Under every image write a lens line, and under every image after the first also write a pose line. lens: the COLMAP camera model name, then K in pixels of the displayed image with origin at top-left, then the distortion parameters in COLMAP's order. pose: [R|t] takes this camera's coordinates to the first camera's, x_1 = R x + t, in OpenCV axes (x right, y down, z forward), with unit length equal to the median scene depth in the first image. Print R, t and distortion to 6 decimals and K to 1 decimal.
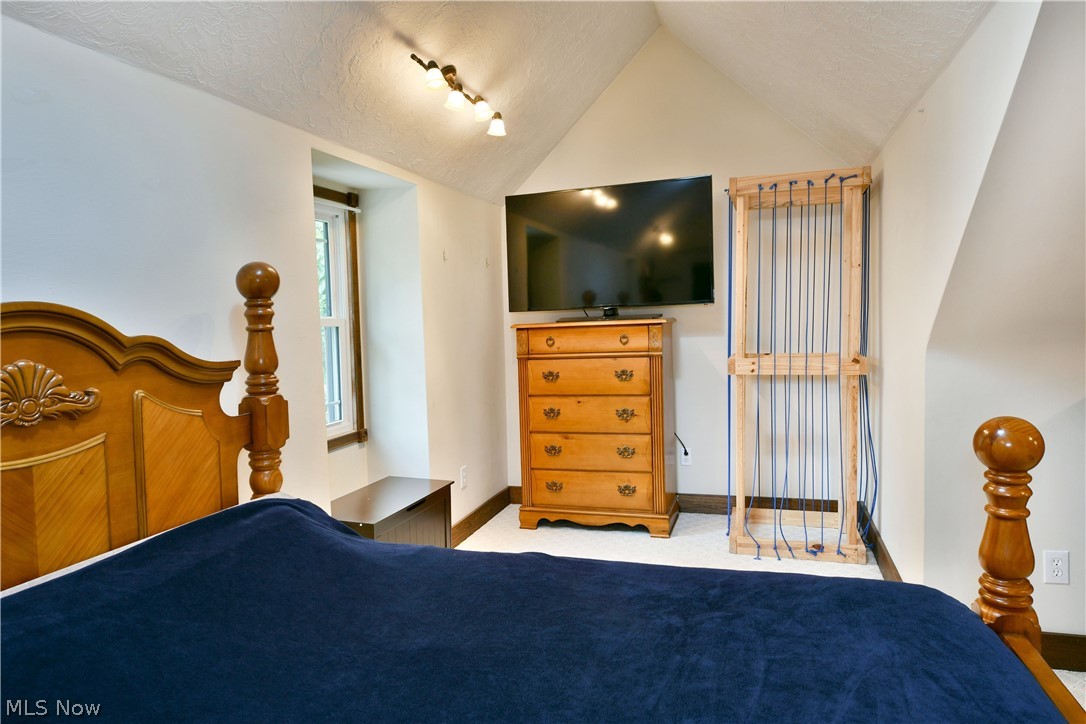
lens RADIAL K [[659.2, 0, 543.1], [0, 659.2, 348.6], [0, 0, 1]] dist [-0.015005, -0.003465]
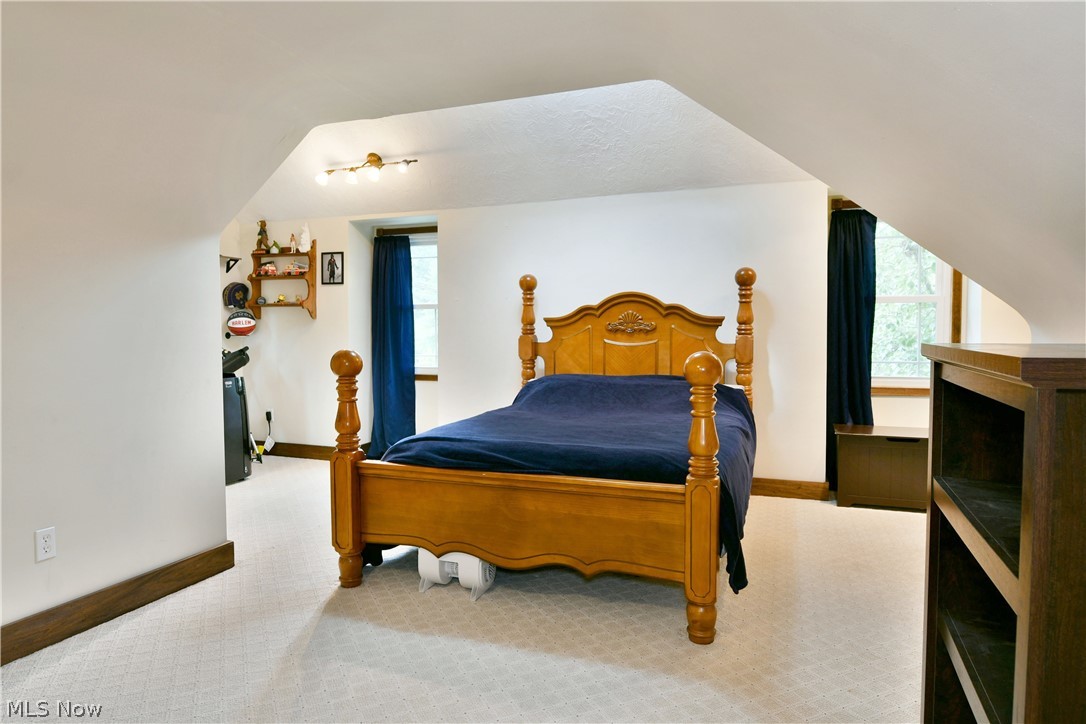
lens RADIAL K [[659.2, 0, 525.1], [0, 659.2, 358.0], [0, 0, 1]] dist [-0.015005, -0.003465]
pose [[-0.042654, 0.073681, -0.996369, 0.961611], [-0.043171, 0.996210, 0.075517, 0.011153], [0.998157, 0.046235, -0.039312, 0.265848]]
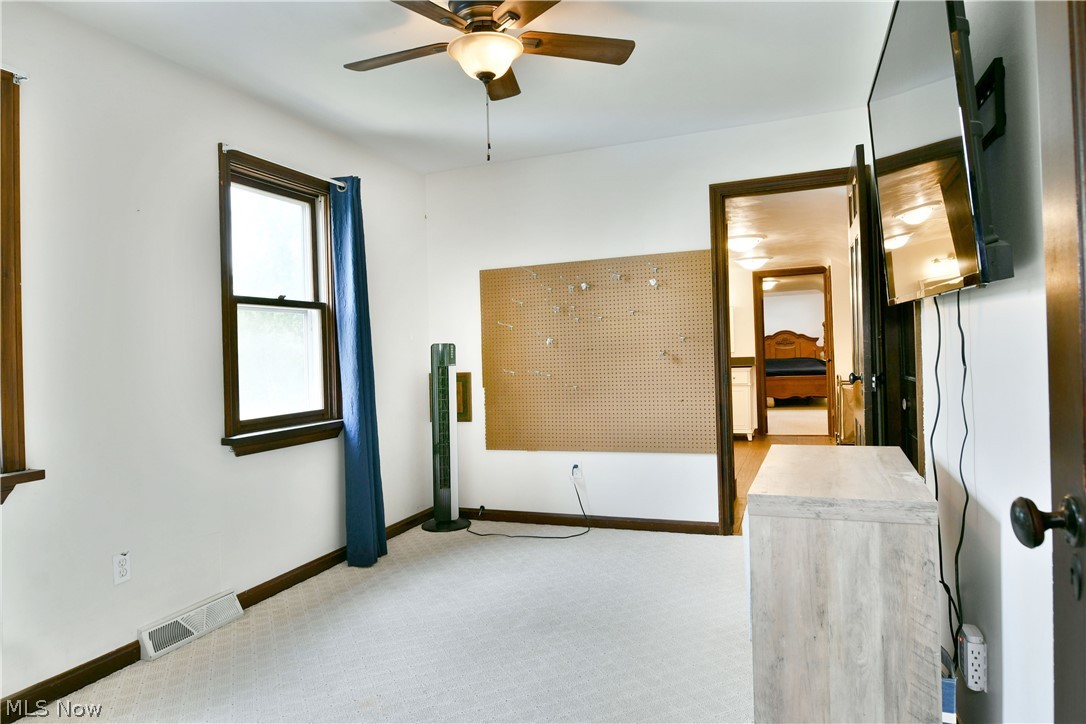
lens RADIAL K [[659.2, 0, 534.4], [0, 659.2, 362.4], [0, 0, 1]] dist [-0.015005, -0.003465]
pose [[-0.063724, 0.048683, -0.996779, 3.429174], [-0.005942, 0.998773, 0.049161, -0.019684], [0.997950, 0.009056, -0.063357, -0.747988]]
